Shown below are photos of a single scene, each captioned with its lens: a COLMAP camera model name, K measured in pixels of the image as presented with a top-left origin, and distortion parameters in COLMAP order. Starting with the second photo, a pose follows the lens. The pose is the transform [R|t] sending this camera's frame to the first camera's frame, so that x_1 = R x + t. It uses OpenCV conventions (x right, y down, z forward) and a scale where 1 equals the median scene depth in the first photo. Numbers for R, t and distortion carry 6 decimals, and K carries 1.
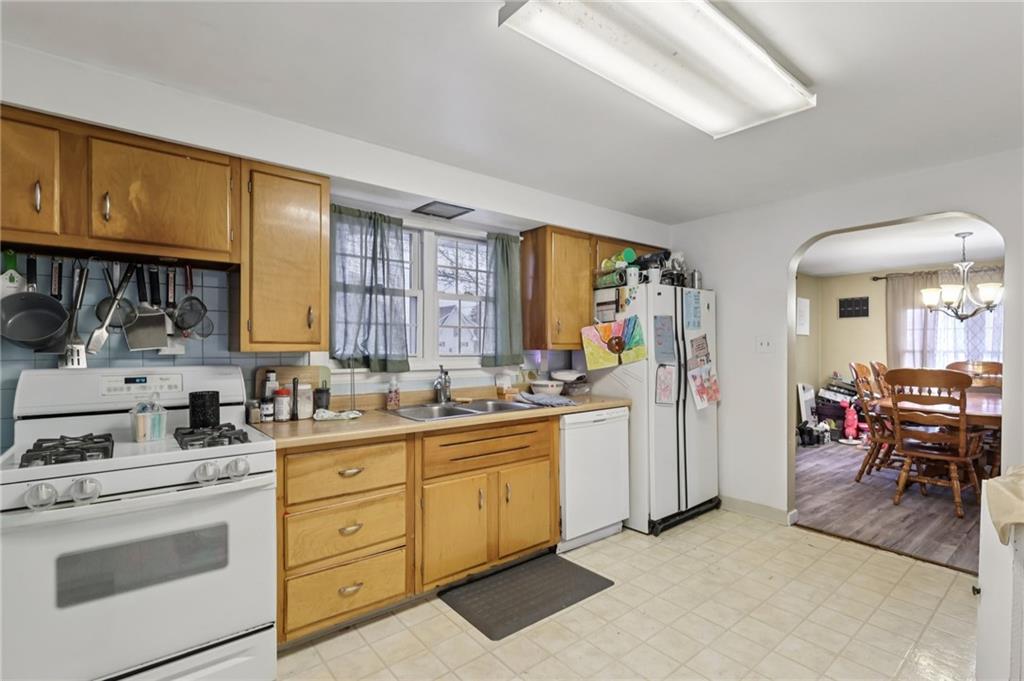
lens RADIAL K [[477.0, 0, 508.6], [0, 477.0, 346.9], [0, 0, 1]] dist [0.000465, 0.000850]
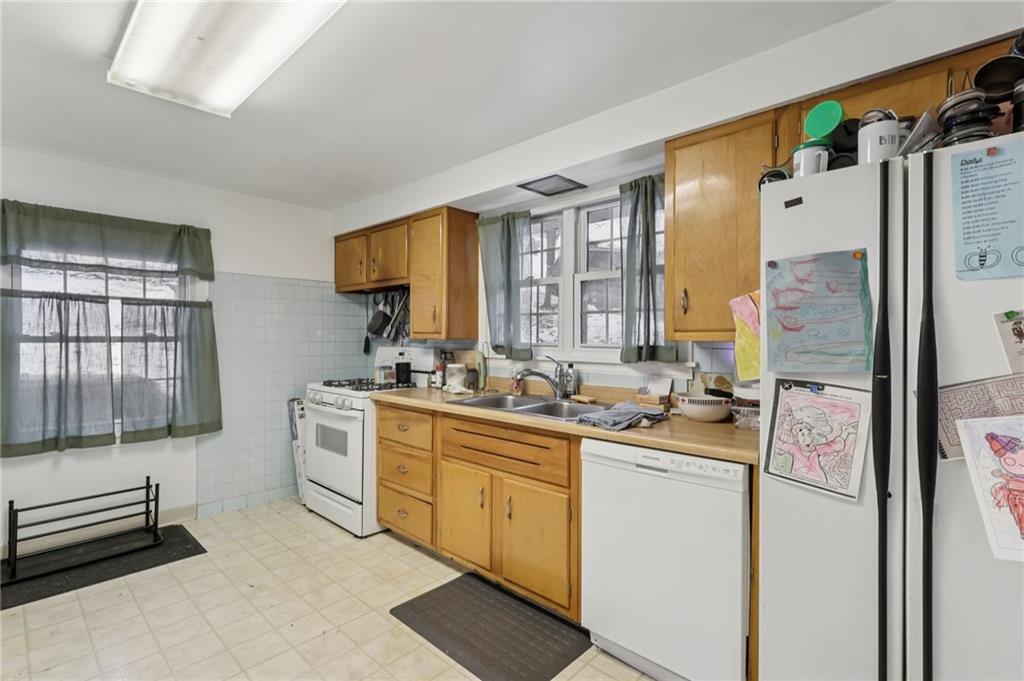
lens RADIAL K [[473.9, 0, 506.5], [0, 473.9, 338.6], [0, 0, 1]] dist [-0.002982, 0.000176]
pose [[0.138070, 0.005535, -0.990407, 0.762550], [-0.003013, 0.999982, 0.005169, 0.000579], [0.990418, 0.002270, 0.138085, 0.806125]]
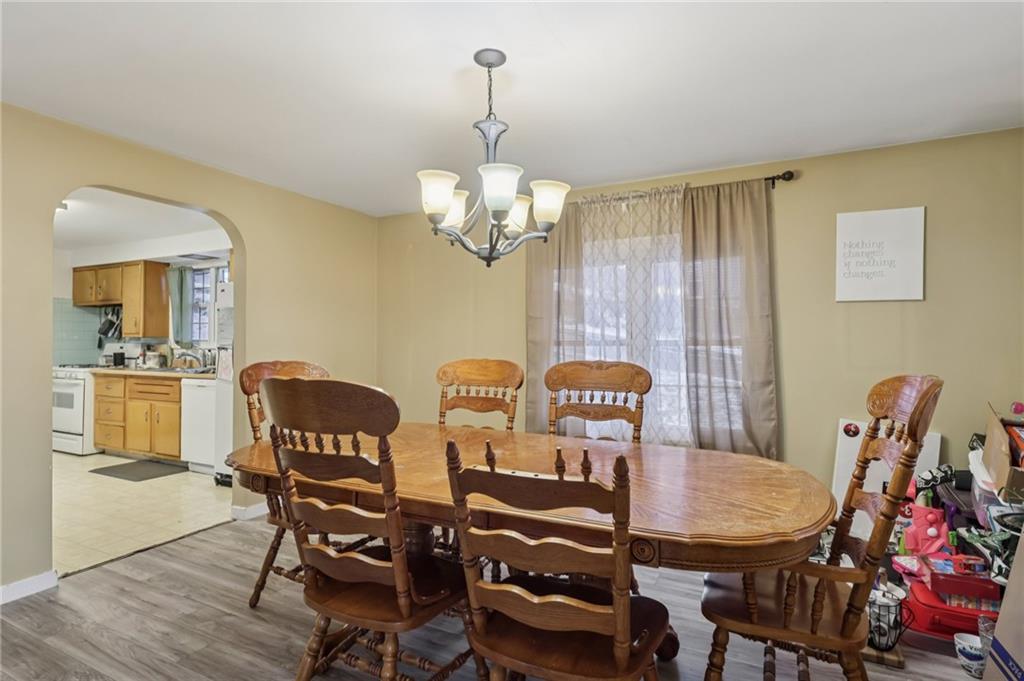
lens RADIAL K [[526.0, 0, 512.0], [0, 526.0, 340.5], [0, 0, 1]] dist [0.002634, 0.000349]
pose [[0.412163, -0.005188, -0.911095, 2.113612], [-0.003746, 0.999966, -0.007388, 0.029839], [0.911103, 0.006458, 0.412129, 1.274714]]
